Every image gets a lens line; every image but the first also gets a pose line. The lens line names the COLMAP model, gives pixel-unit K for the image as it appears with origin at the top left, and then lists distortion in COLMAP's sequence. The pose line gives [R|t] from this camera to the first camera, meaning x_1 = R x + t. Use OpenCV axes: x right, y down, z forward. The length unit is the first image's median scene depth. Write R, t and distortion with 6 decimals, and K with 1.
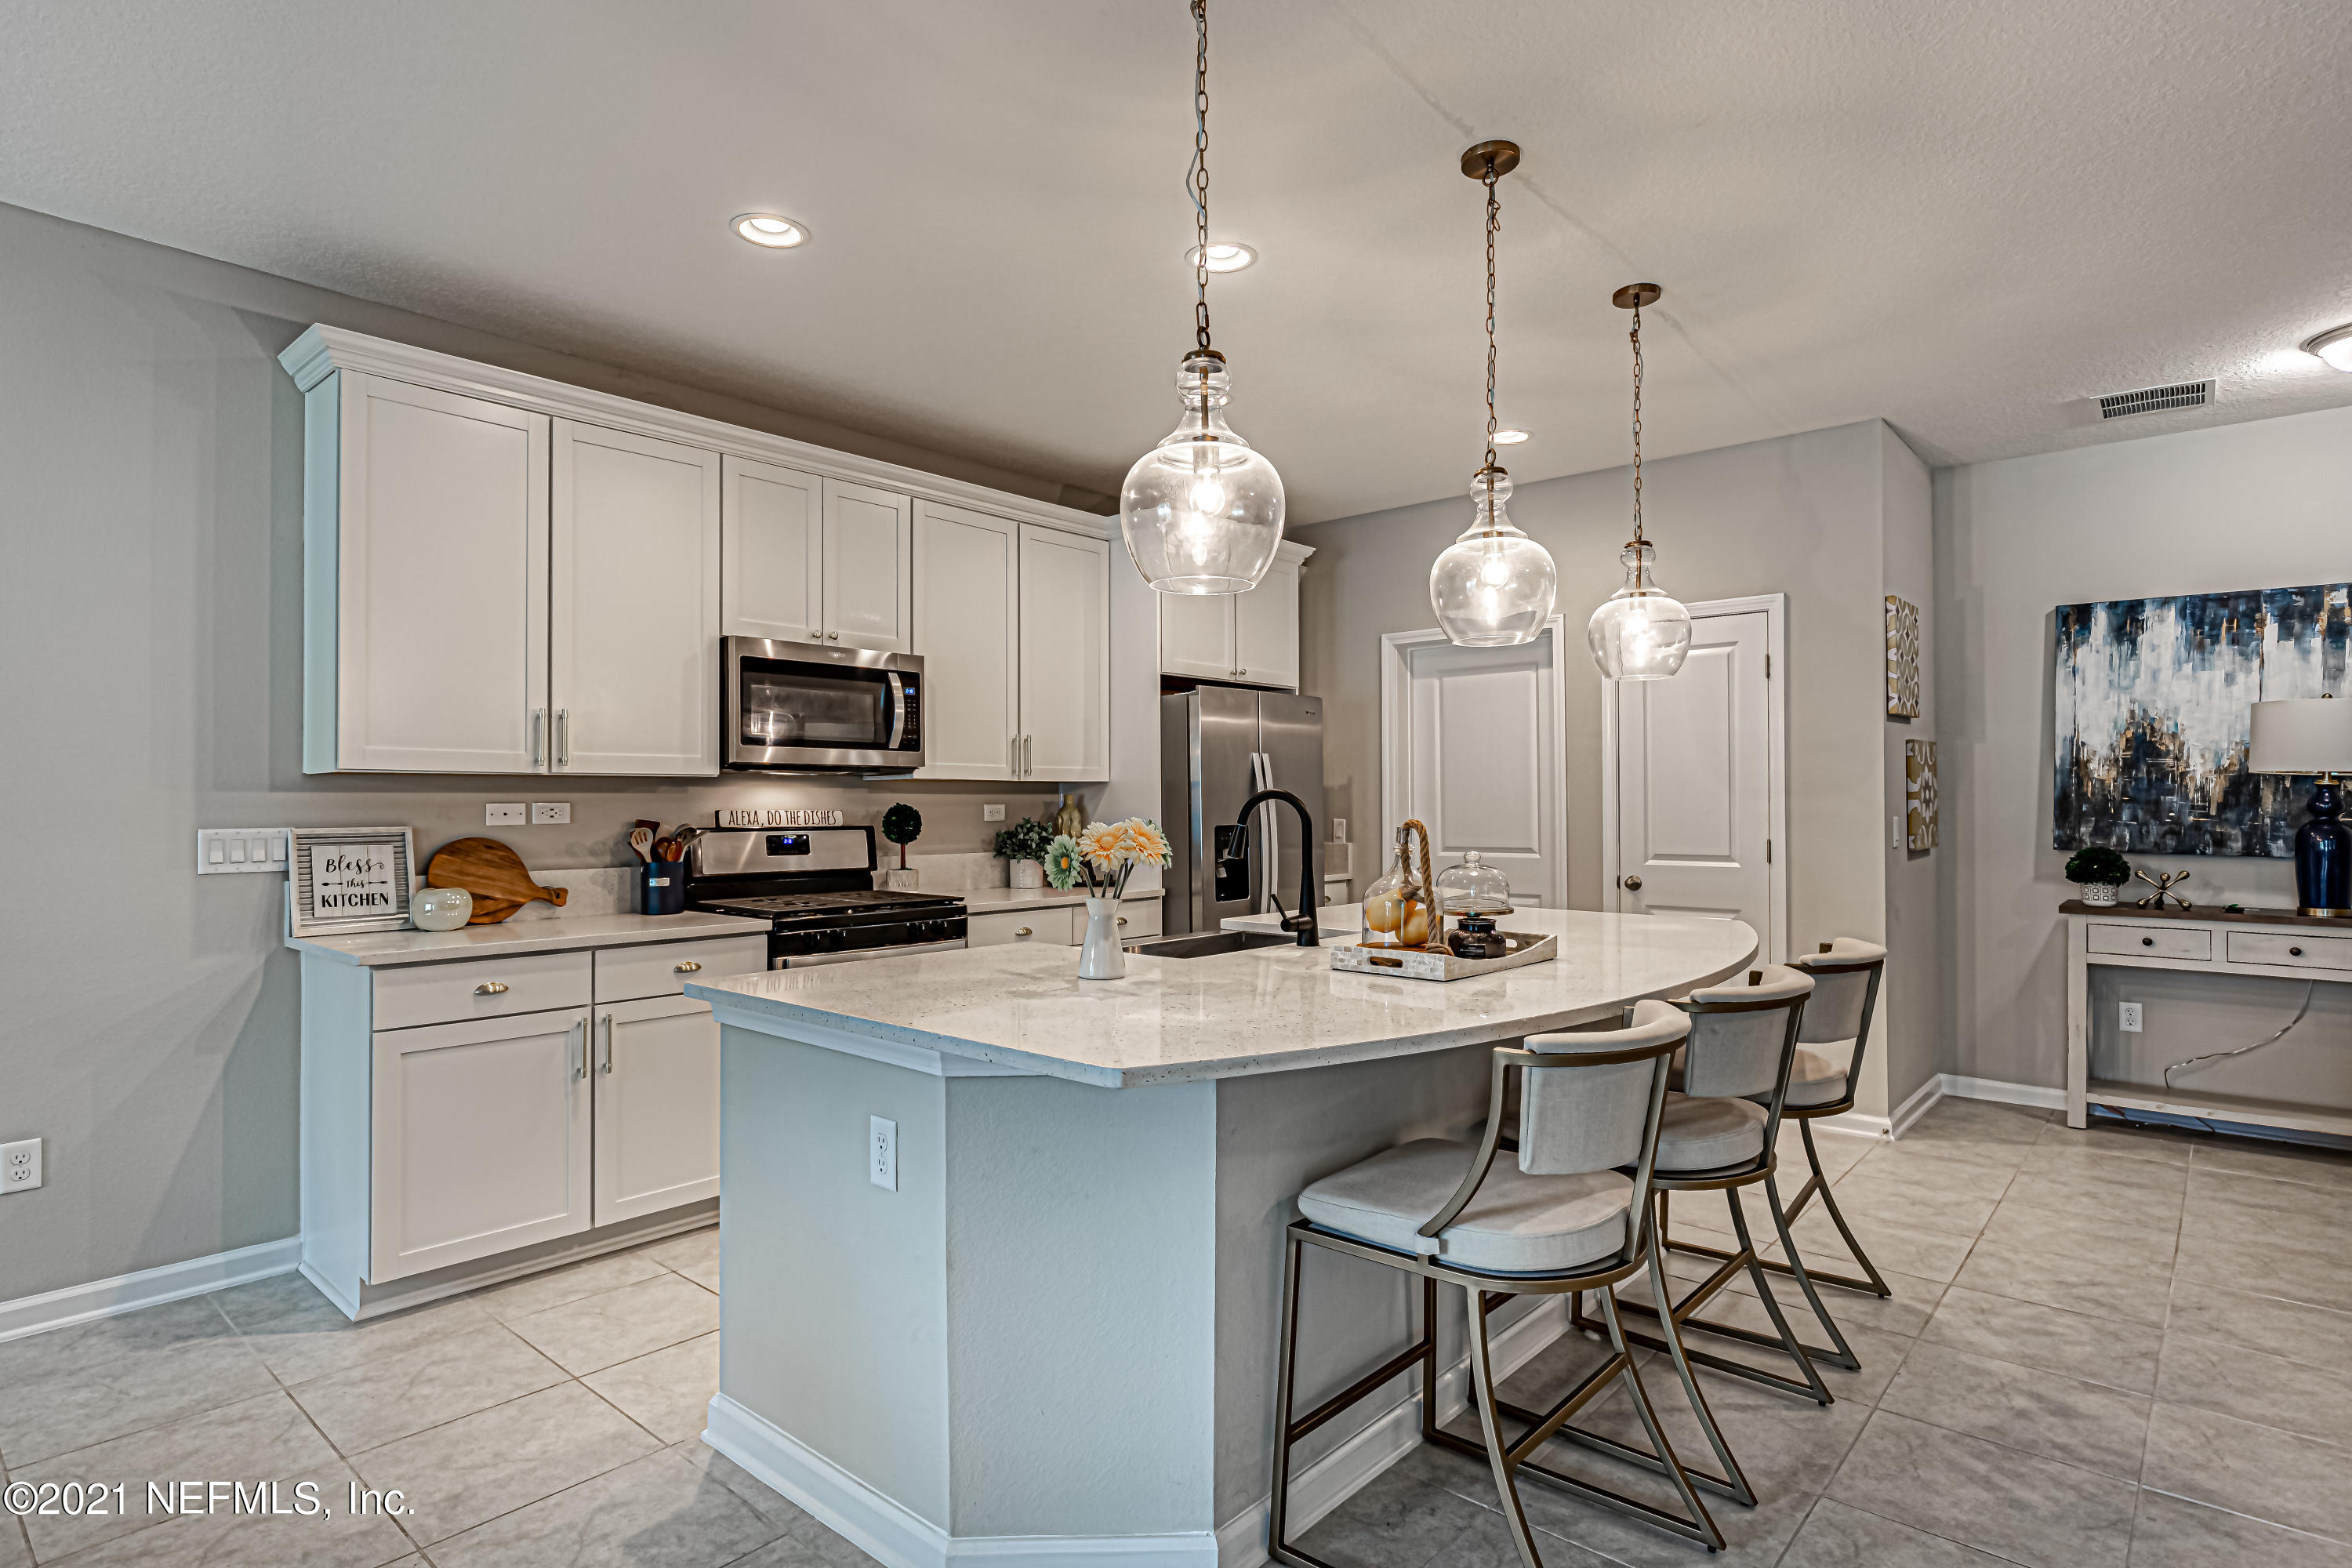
lens RADIAL K [[1224.3, 0, 1184.8], [0, 1224.3, 787.5], [0, 0, 1]] dist [0.001874, 0.001263]
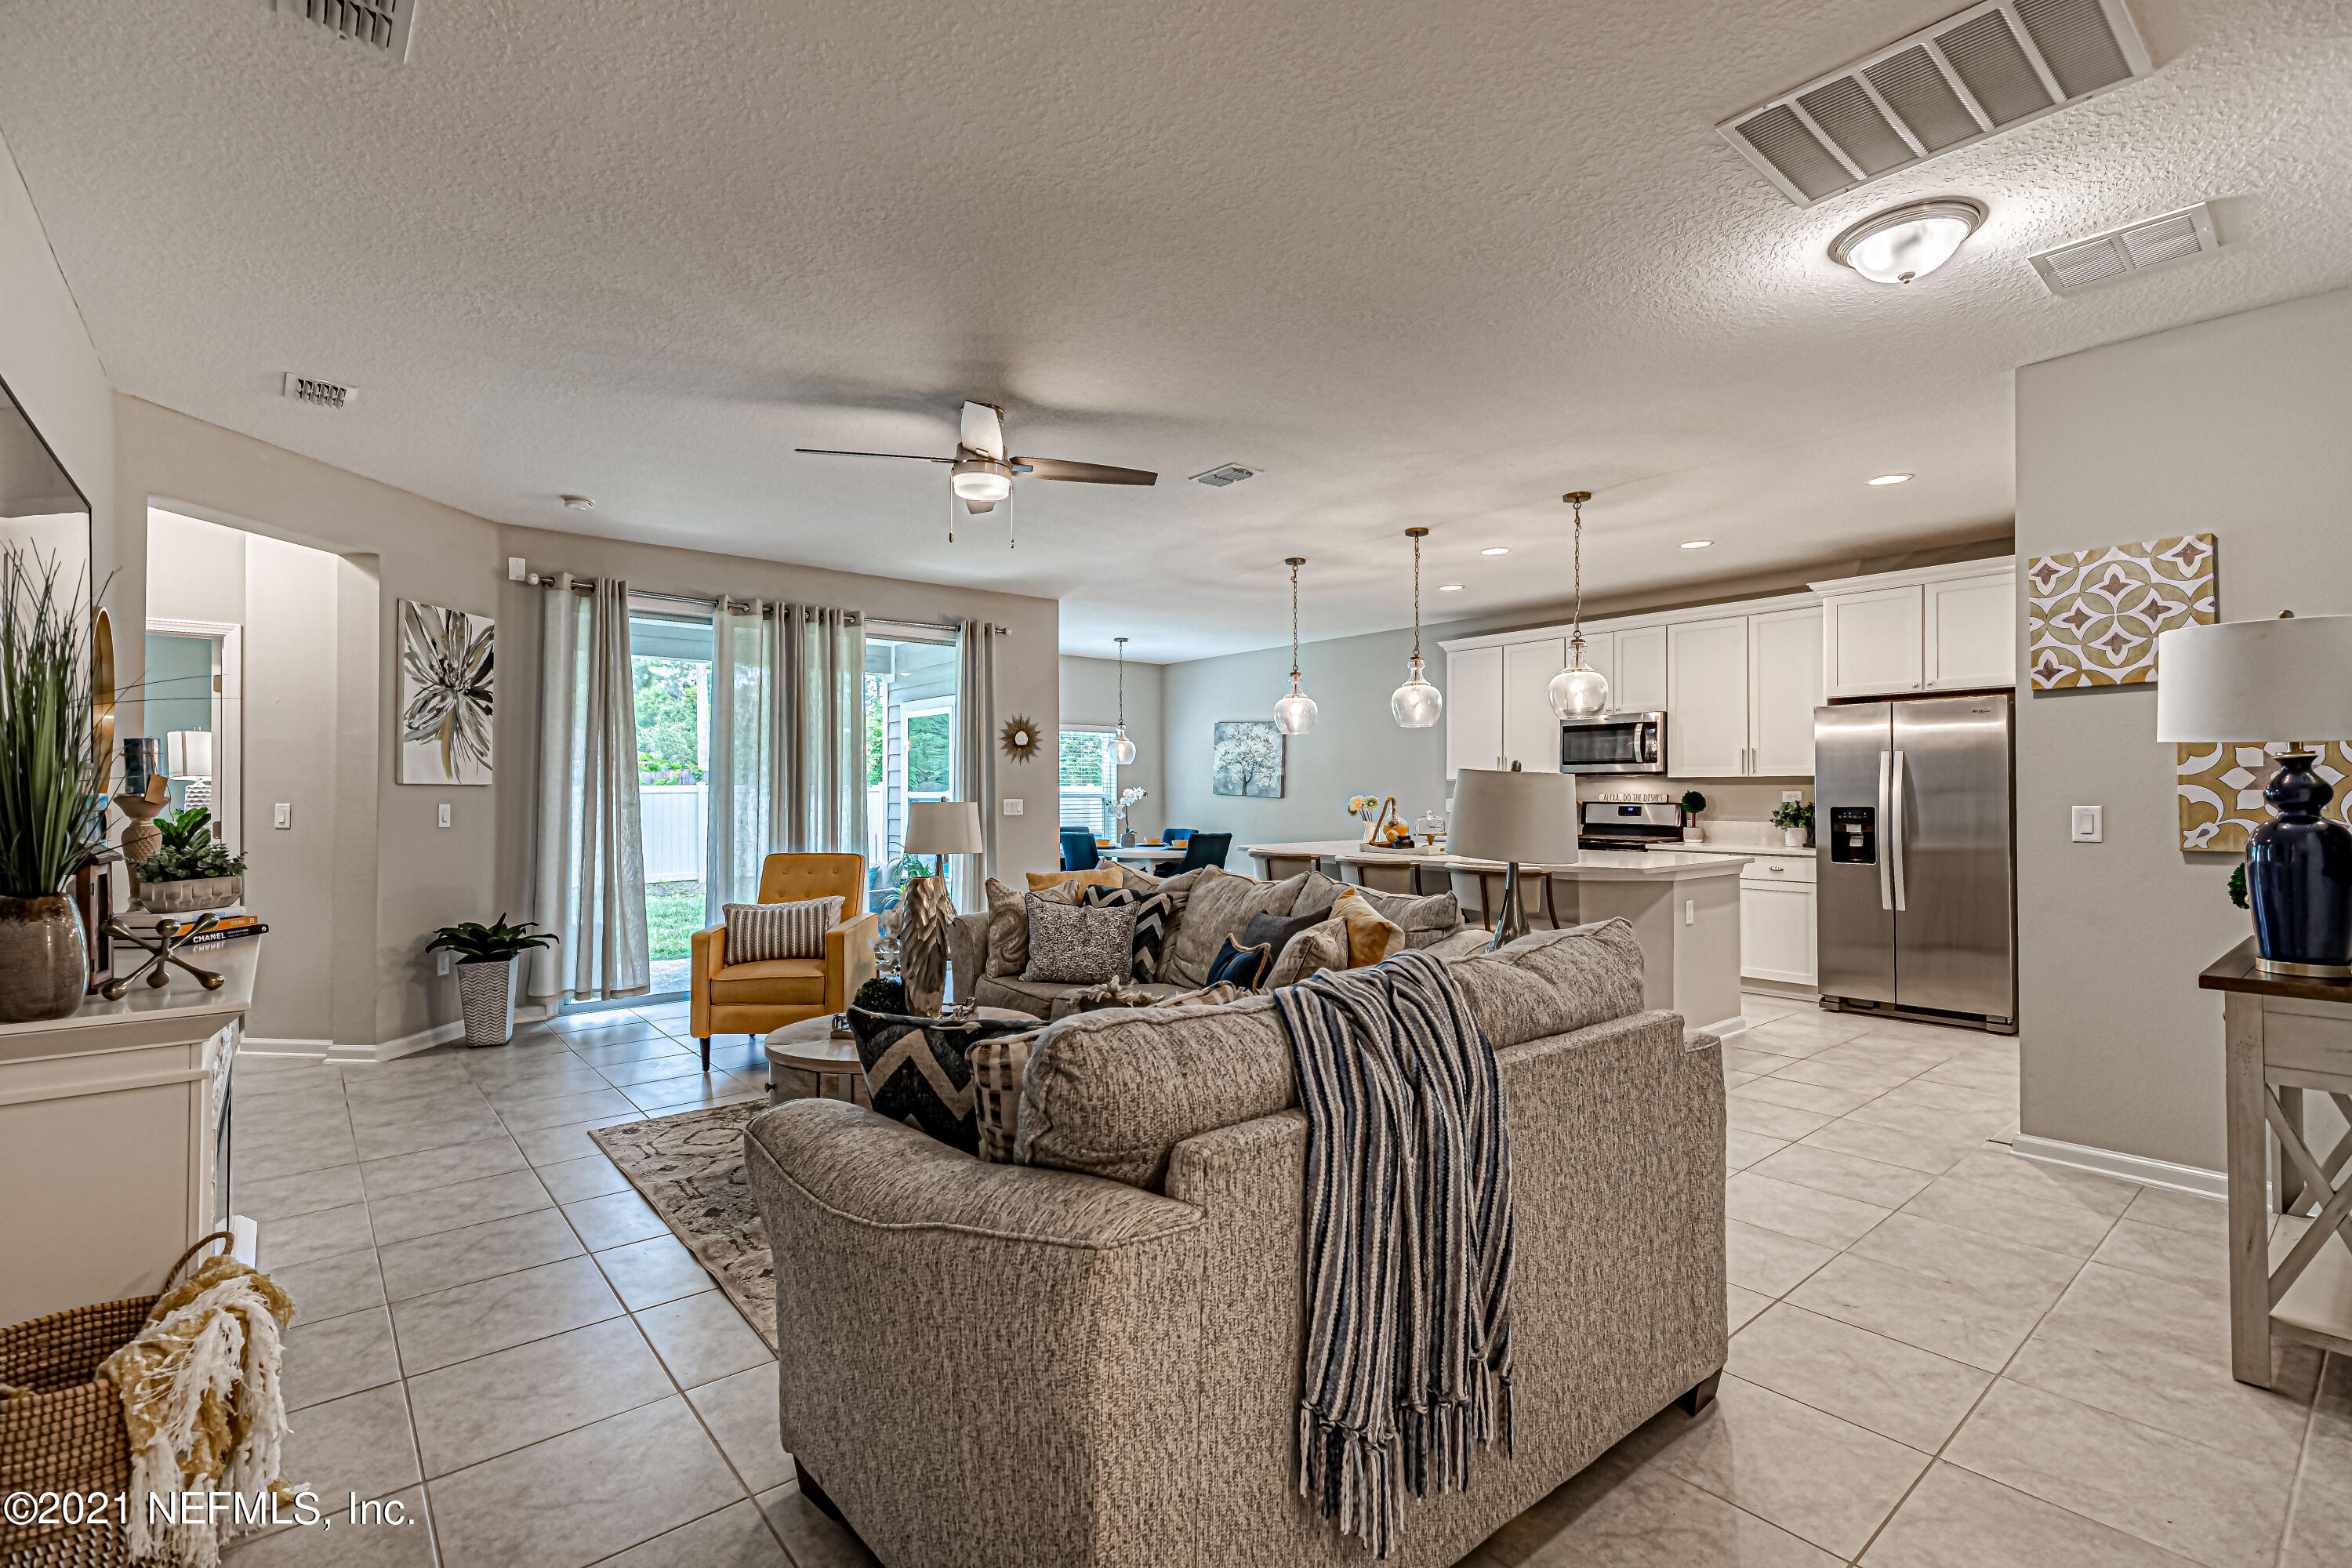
lens RADIAL K [[1060.2, 0, 1171.1], [0, 1060.2, 786.9], [0, 0, 1]] dist [0.008823, -0.001332]
pose [[-0.157293, -0.002841, -0.987548, 1.466026], [0.011024, 0.999929, -0.004633, 0.006038], [0.987490, -0.011615, -0.157250, 0.502271]]
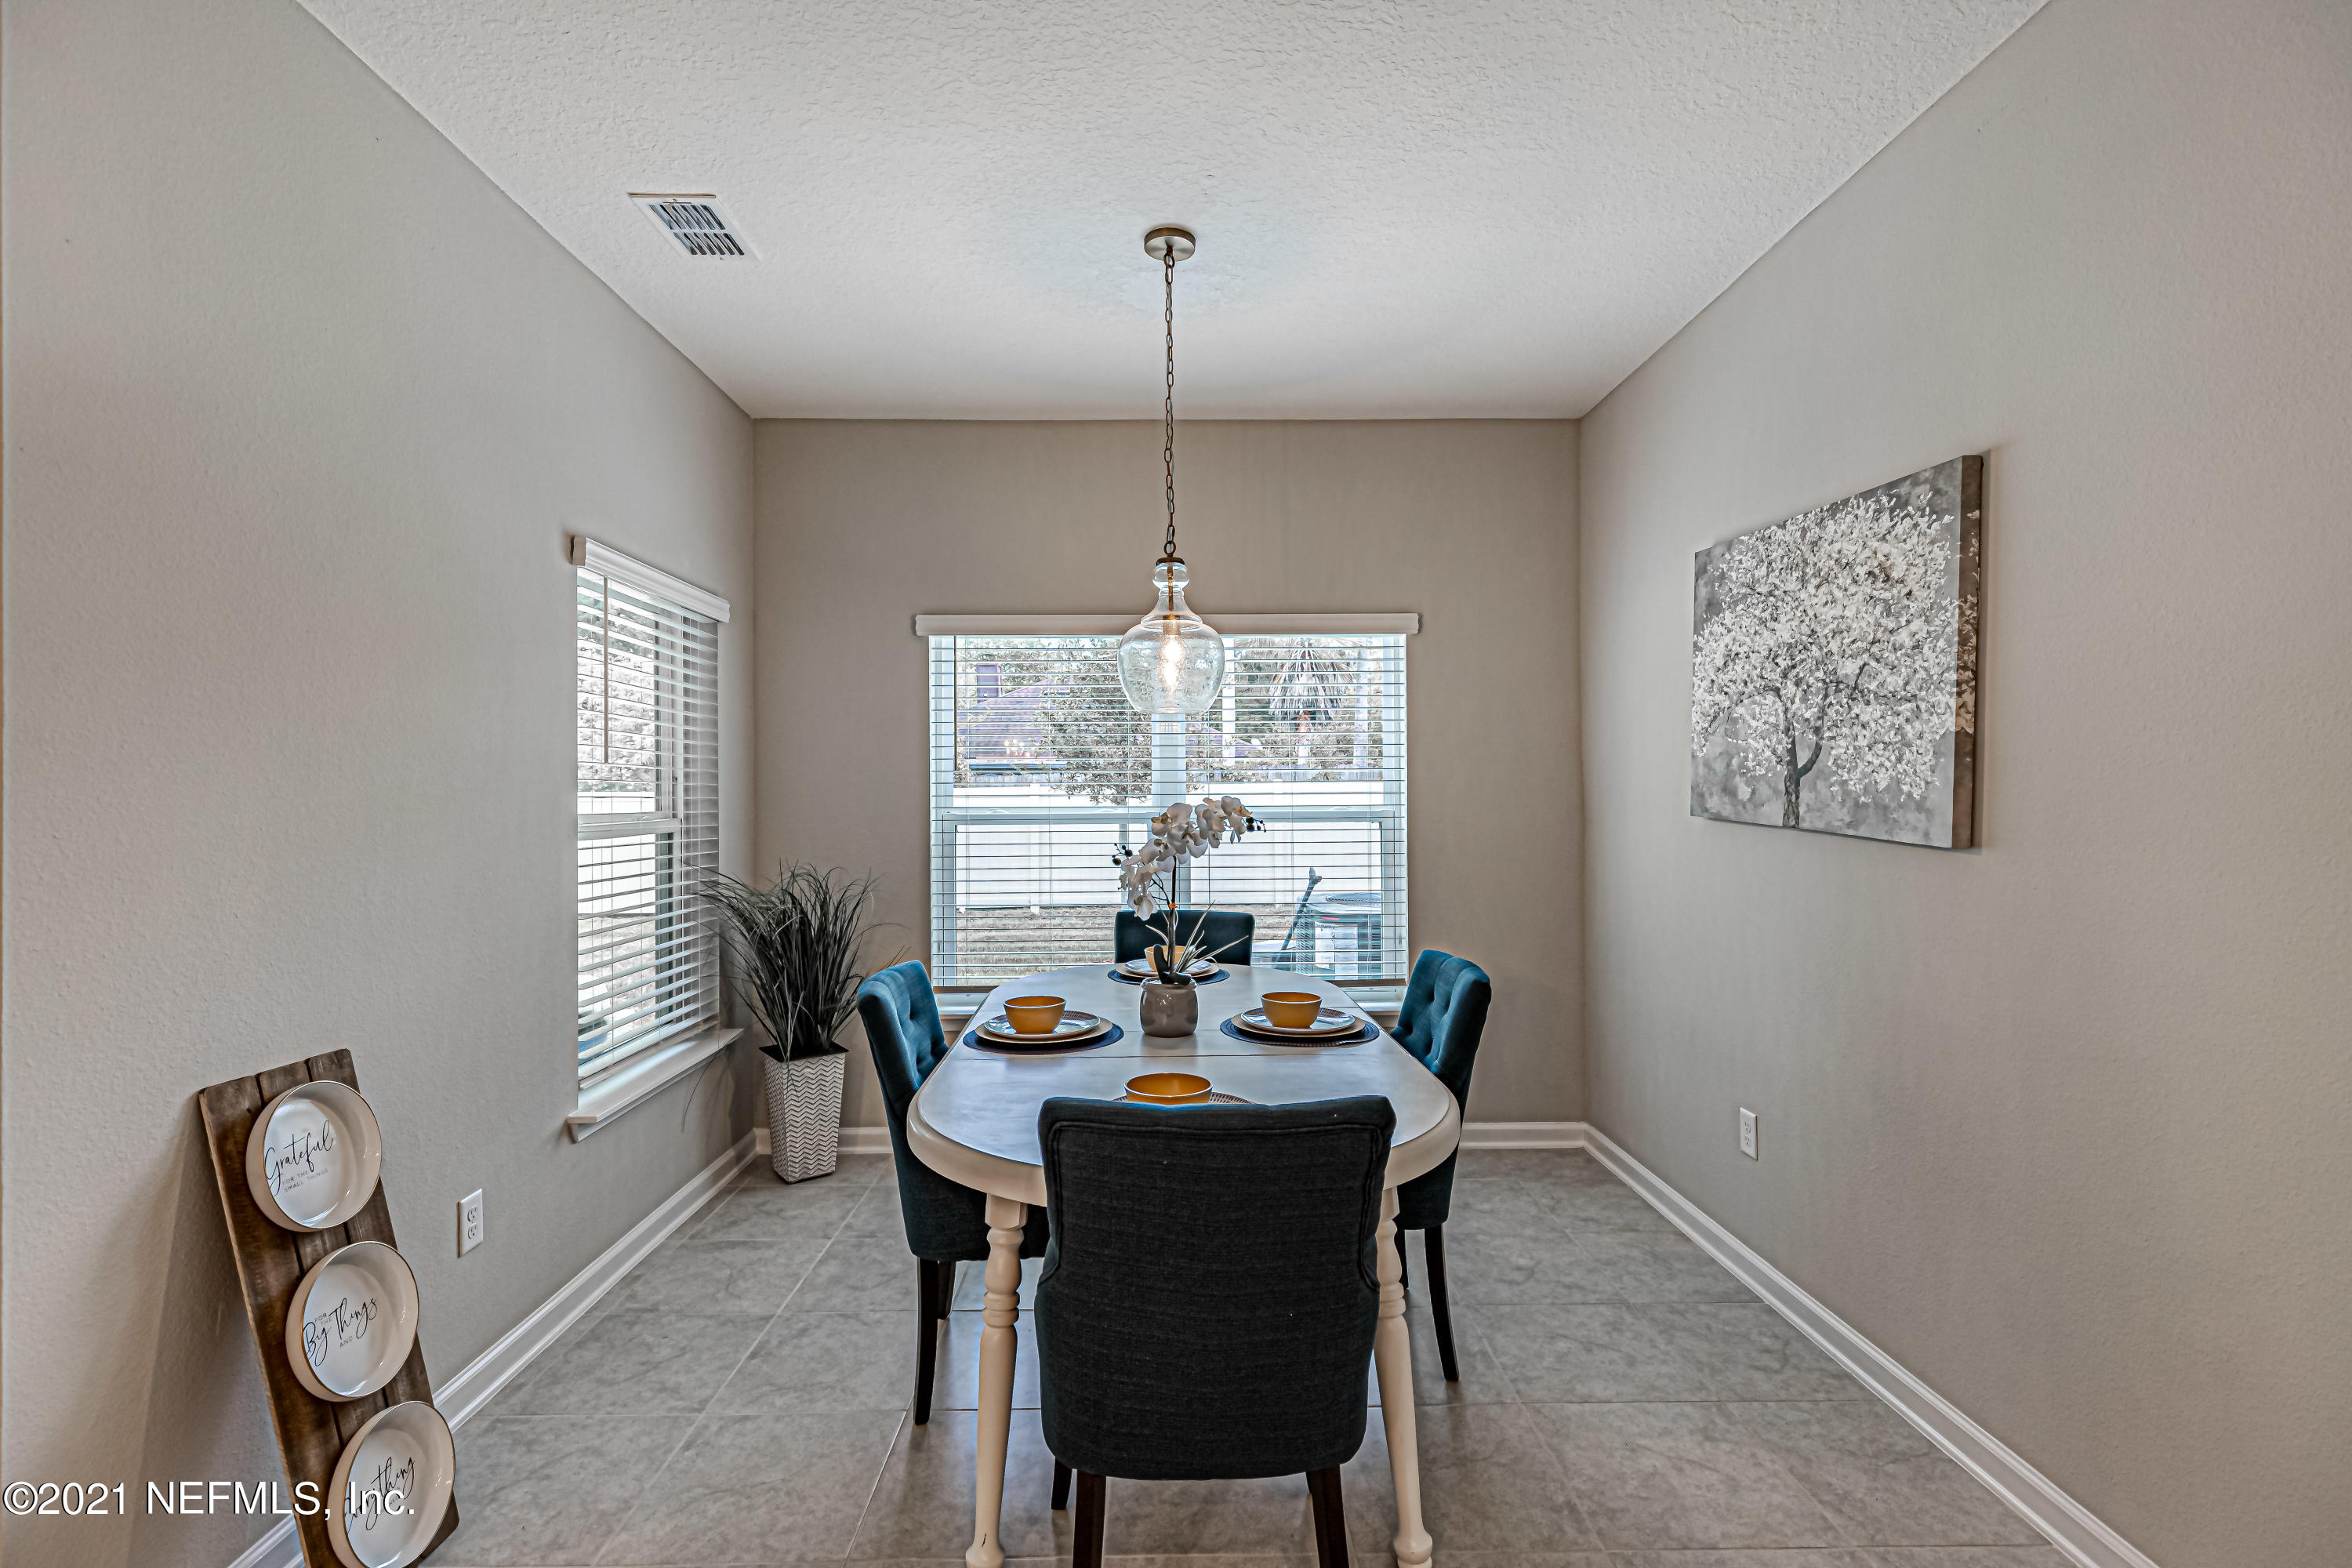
lens RADIAL K [[1060.2, 0, 1174.7], [0, 1060.2, 786.6], [0, 0, 1]] dist [0.008823, -0.001332]
pose [[-0.746686, 0.005246, -0.665156, -0.291676], [0.015154, 0.999844, -0.009125, -0.005522], [0.665005, -0.016893, -0.746648, 0.492078]]
